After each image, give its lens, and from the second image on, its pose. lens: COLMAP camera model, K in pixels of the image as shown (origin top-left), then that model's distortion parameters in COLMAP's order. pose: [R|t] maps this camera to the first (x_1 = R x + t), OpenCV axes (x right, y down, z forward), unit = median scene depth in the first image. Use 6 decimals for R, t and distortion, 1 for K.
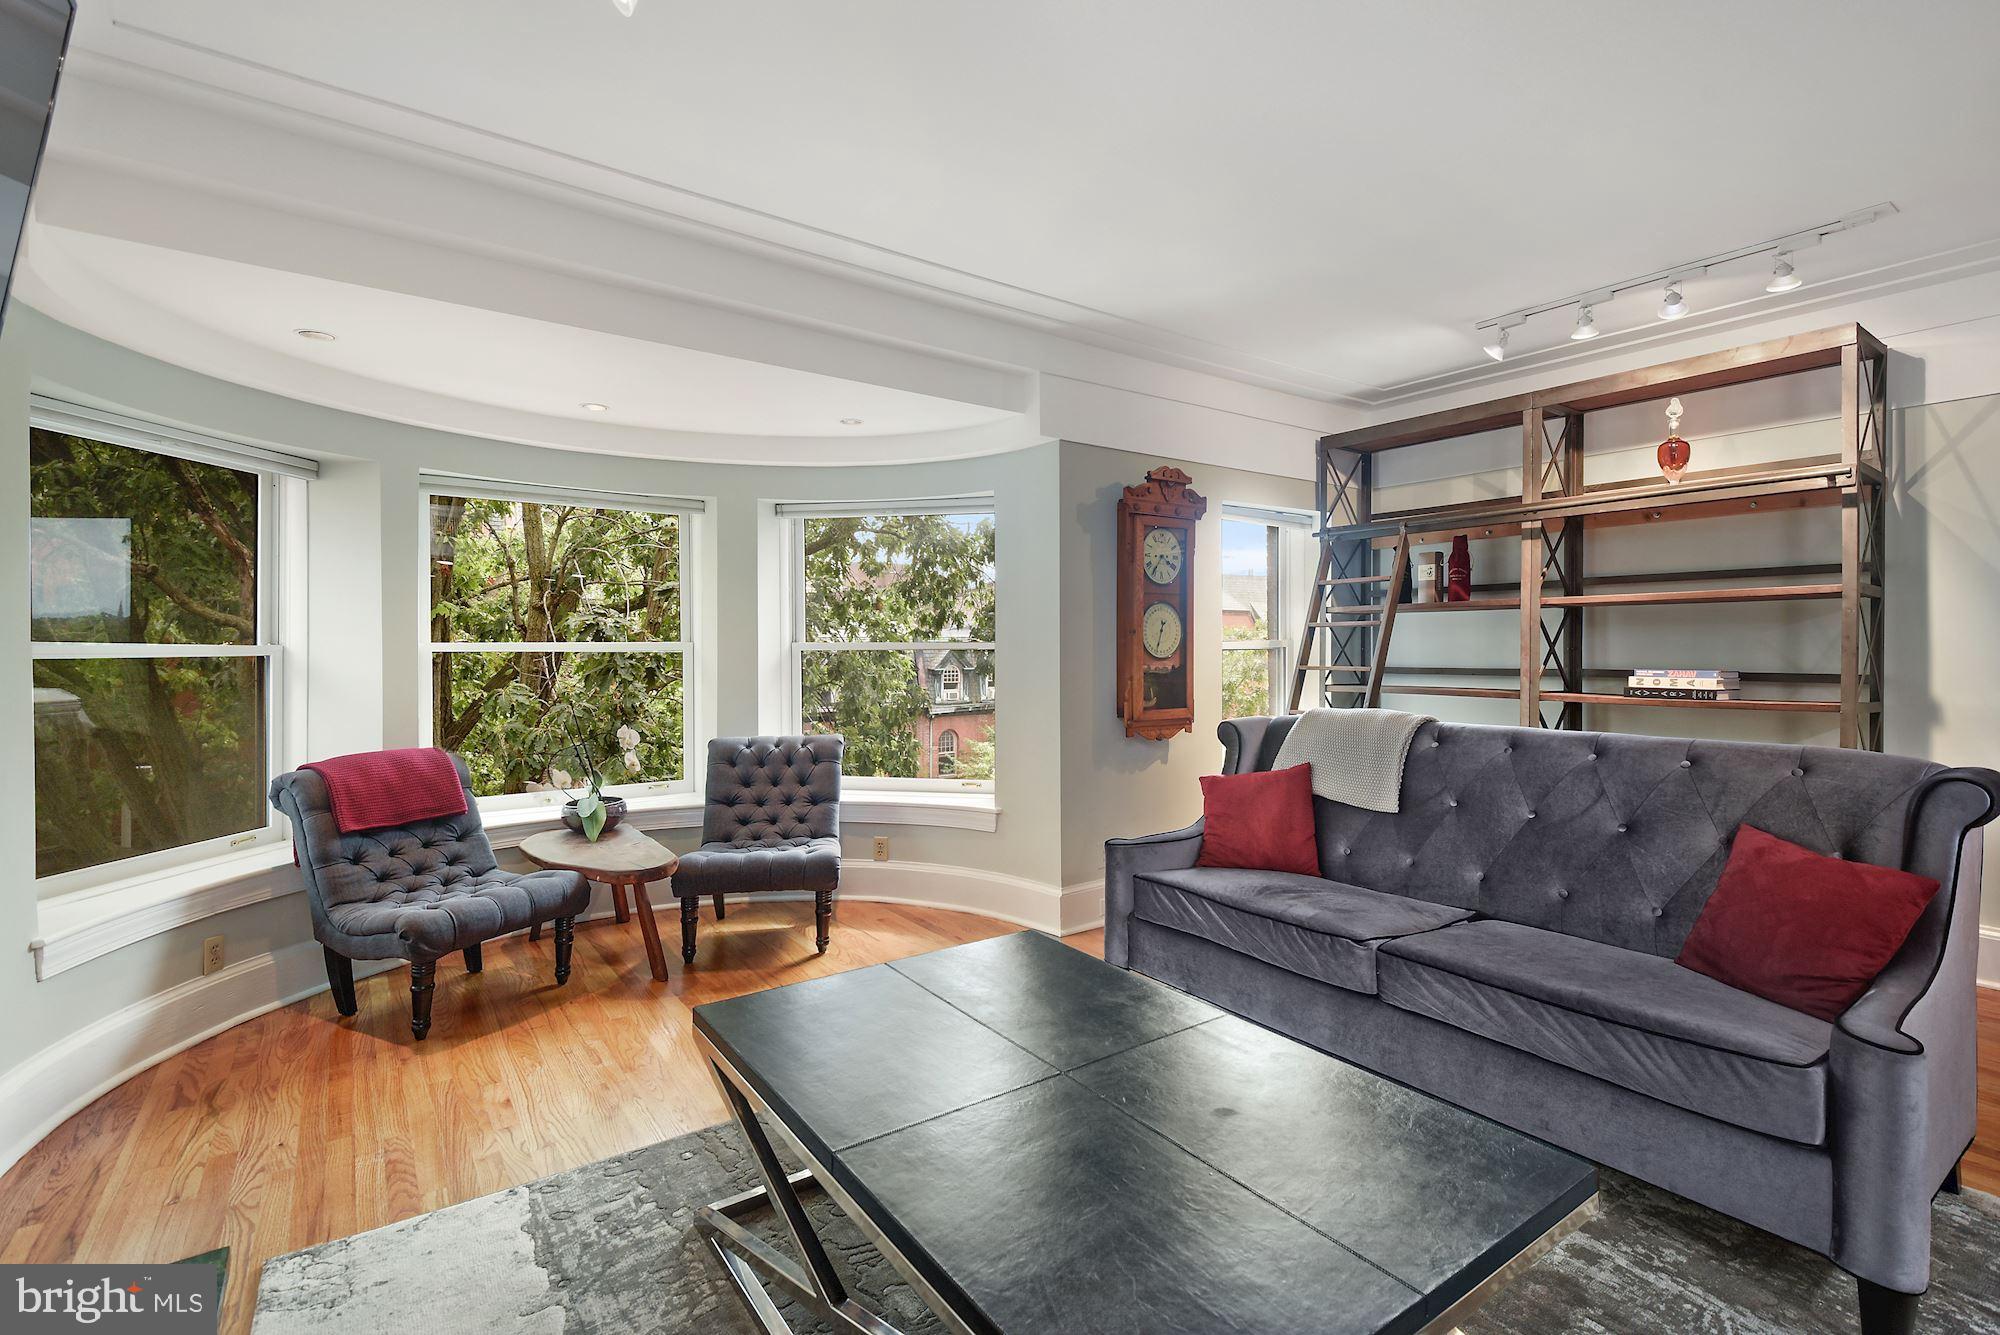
lens RADIAL K [[917.0, 0, 1013.4], [0, 917.0, 650.9], [0, 0, 1]] dist [0.006272, -0.002541]
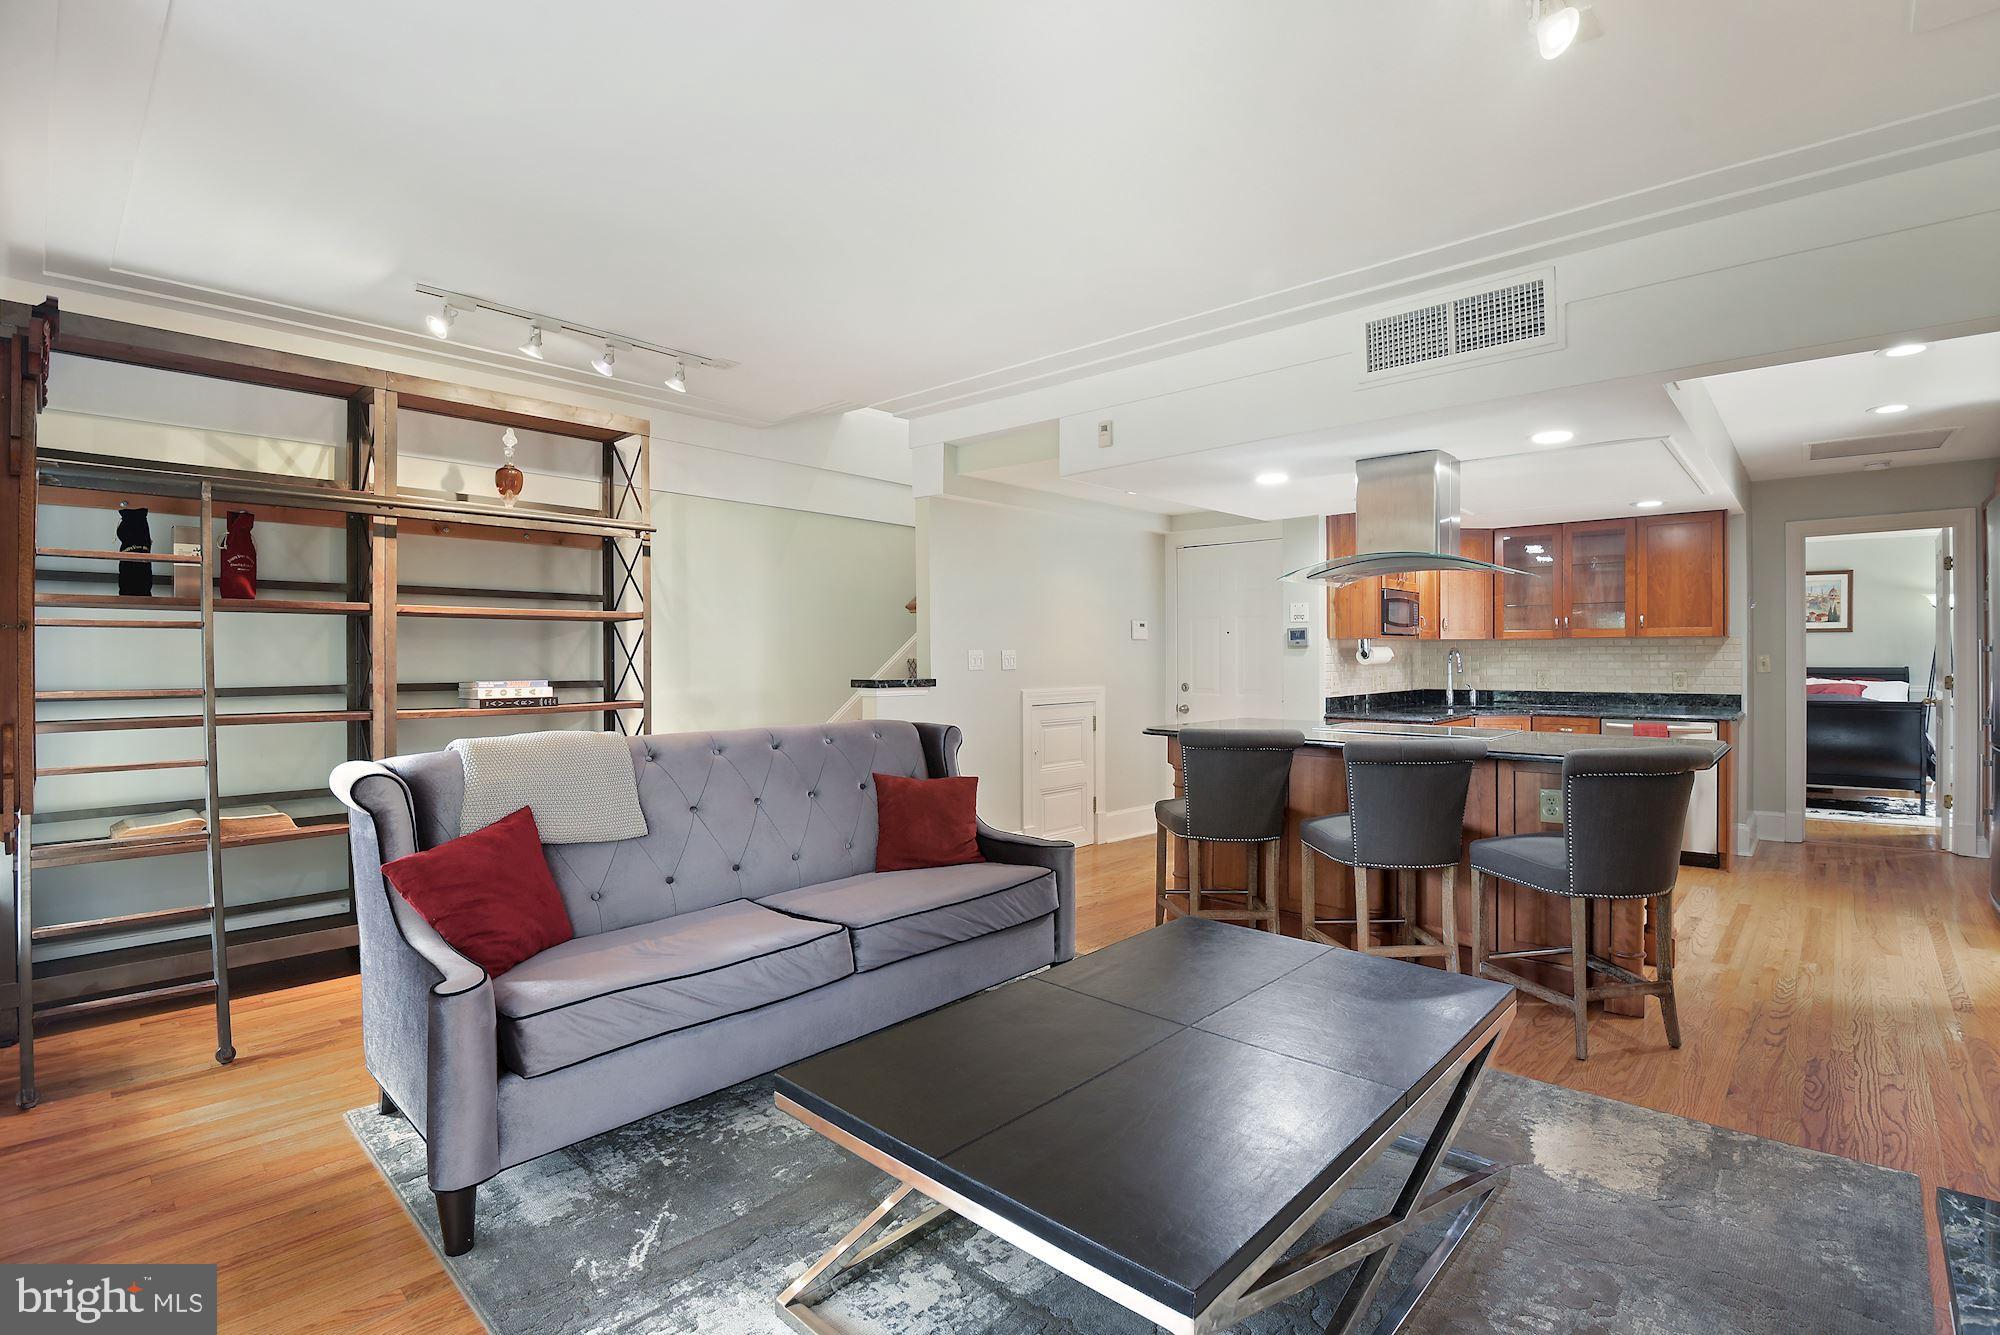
lens RADIAL K [[917.0, 0, 1045.6], [0, 917.0, 653.7], [0, 0, 1]] dist [0.006272, -0.002541]
pose [[-0.221584, 0.006491, 0.975120, -0.435769], [0.007184, 0.999962, -0.005024, -0.000984], [-0.975115, 0.005892, -0.221622, 0.586932]]
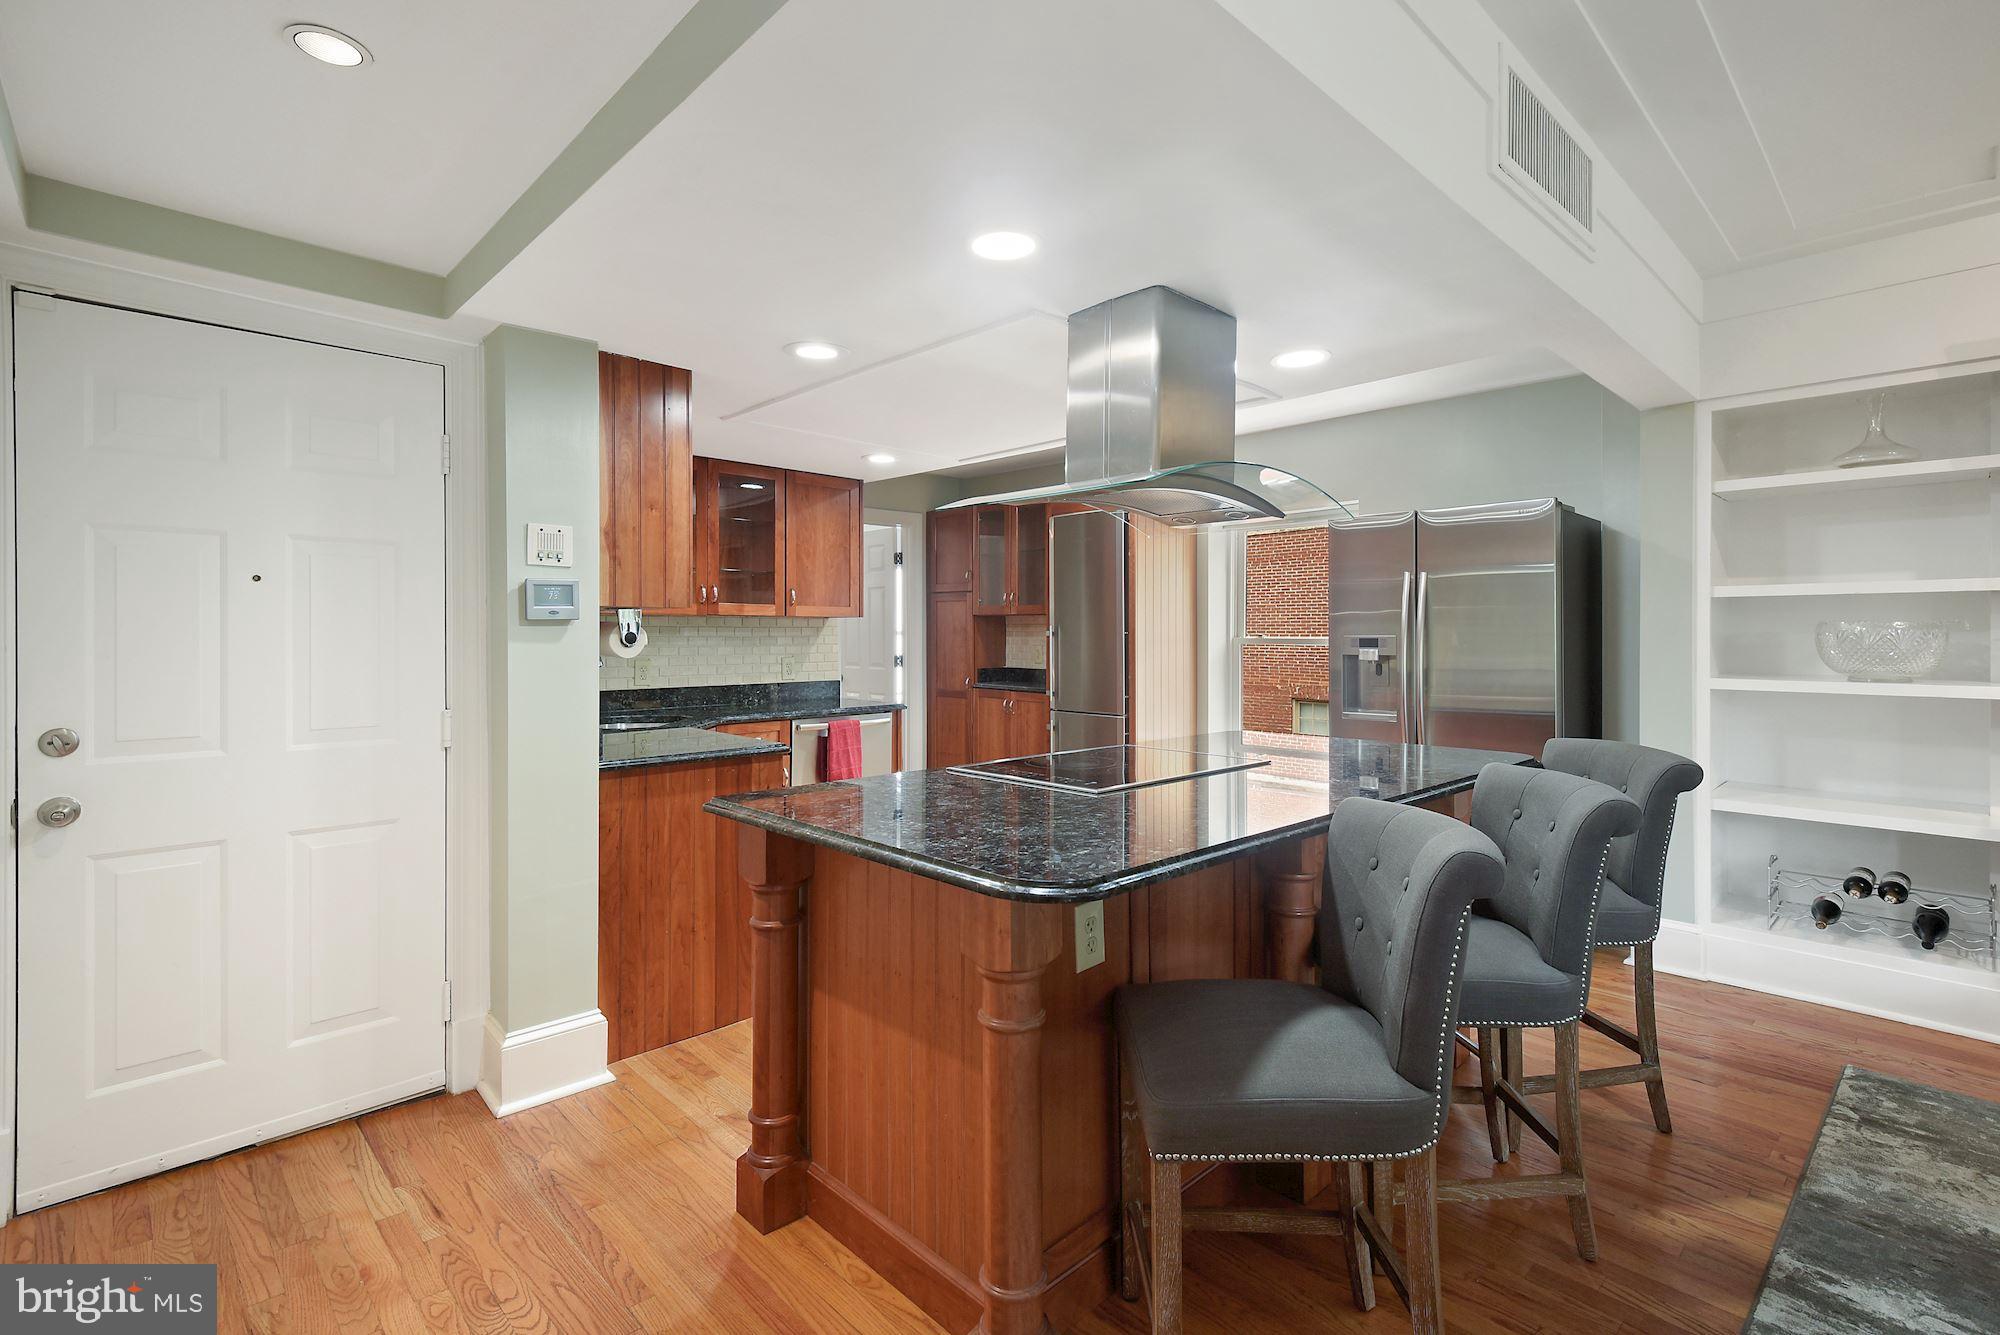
lens RADIAL K [[917.0, 0, 1002.3], [0, 917.0, 634.3], [0, 0, 1]] dist [0.006272, -0.002541]
pose [[-0.992421, 0.001260, -0.122878, 0.678182], [0.000603, 0.999985, 0.005383, -0.011017], [0.122883, 0.005268, -0.992407, 0.557292]]
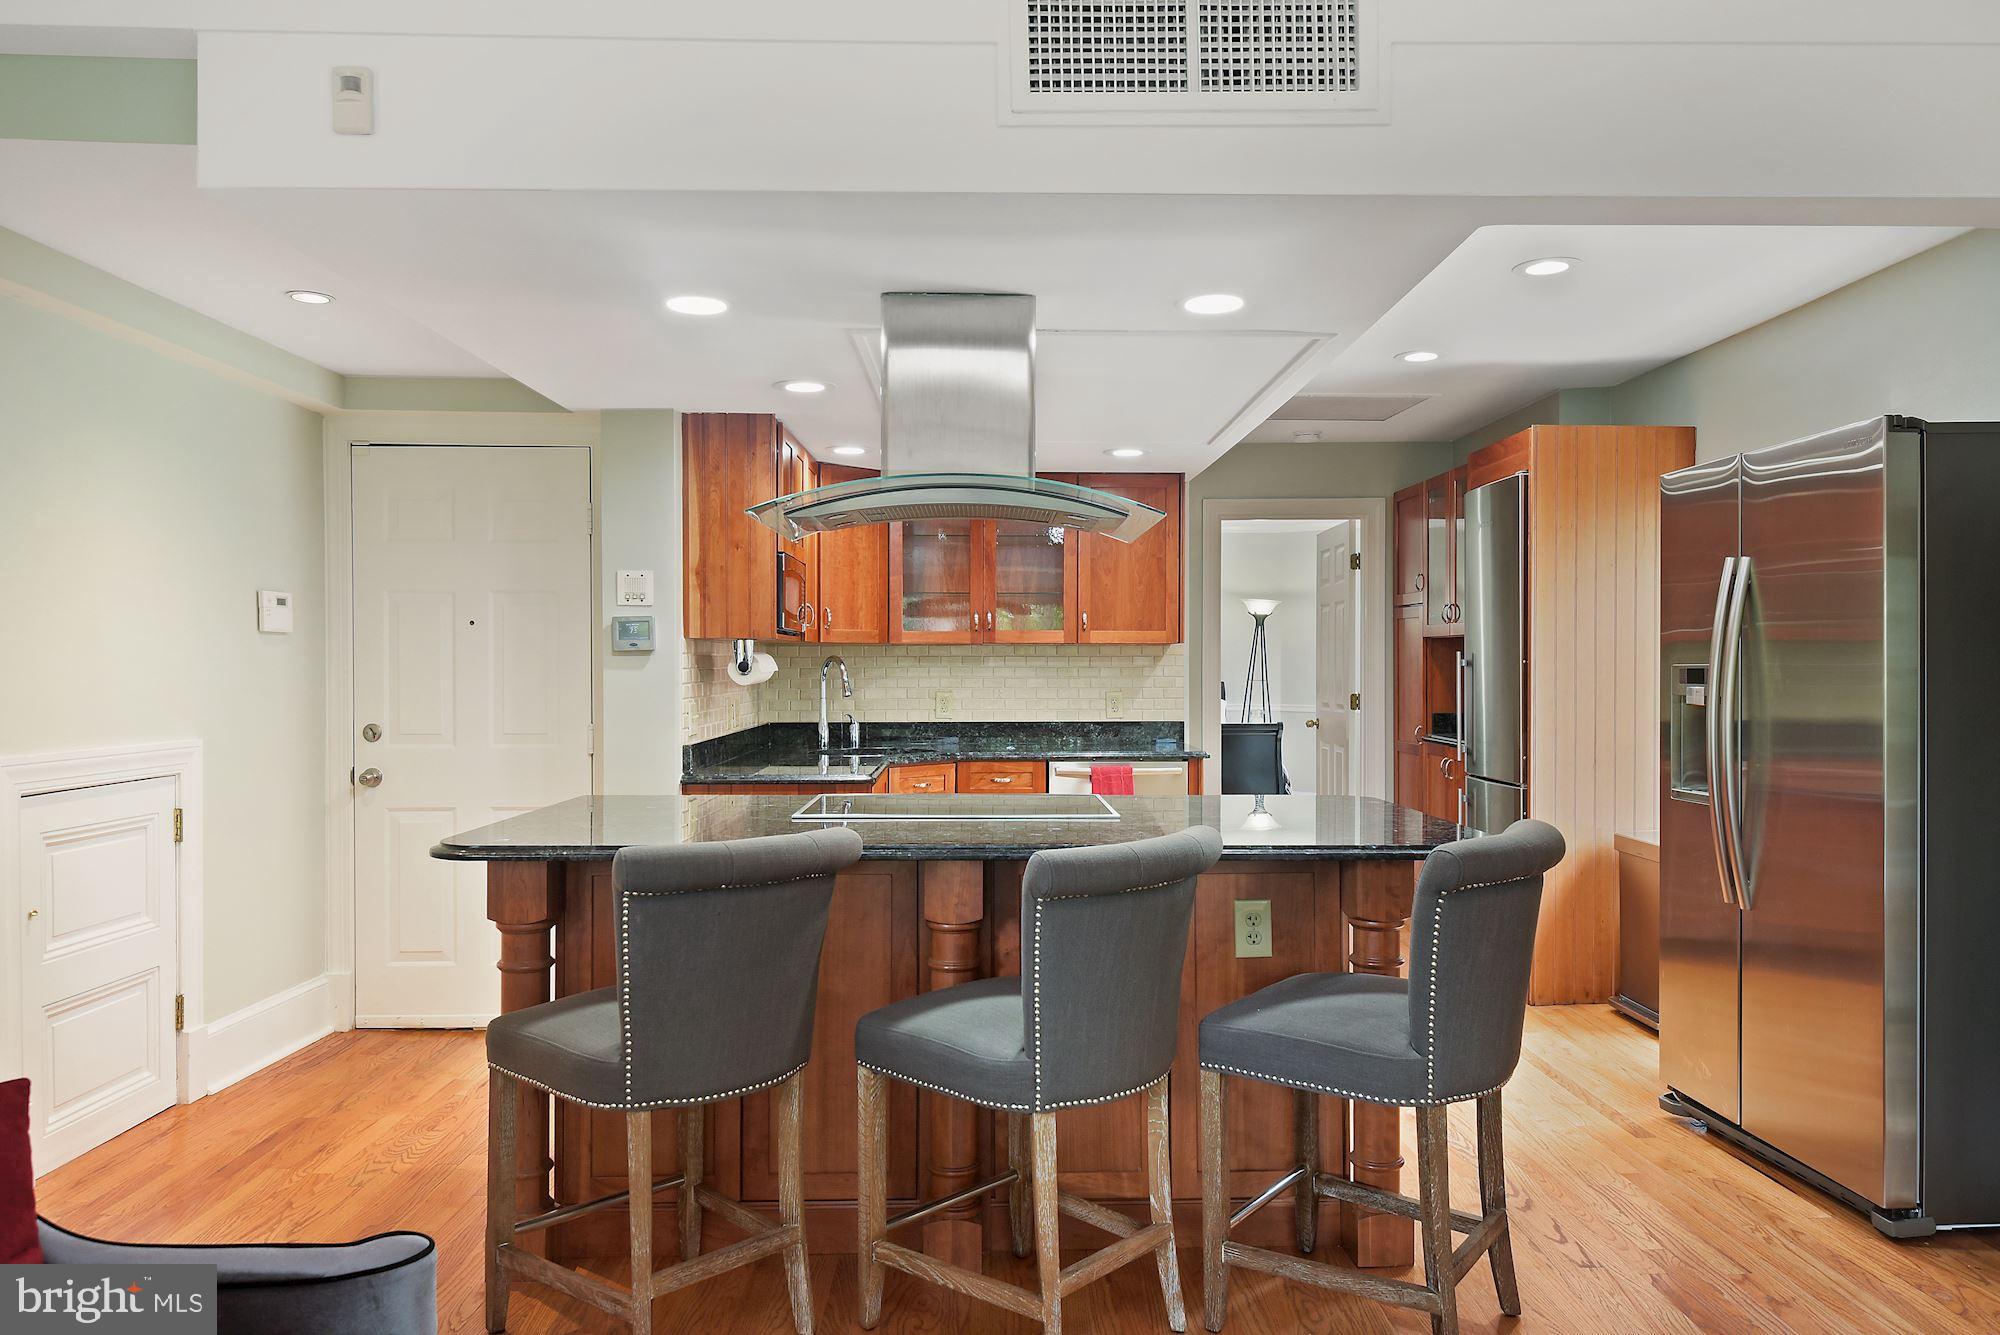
lens RADIAL K [[1323.1, 0, 1003.7], [0, 1323.1, 678.2], [0, 0, 1]] dist [0.005910, 0.003925]
pose [[-0.816462, -0.002520, 0.577393, 0.004183], [0.004267, 0.999937, 0.010398, -0.005004], [-0.577383, 0.010953, -0.816400, 0.605379]]
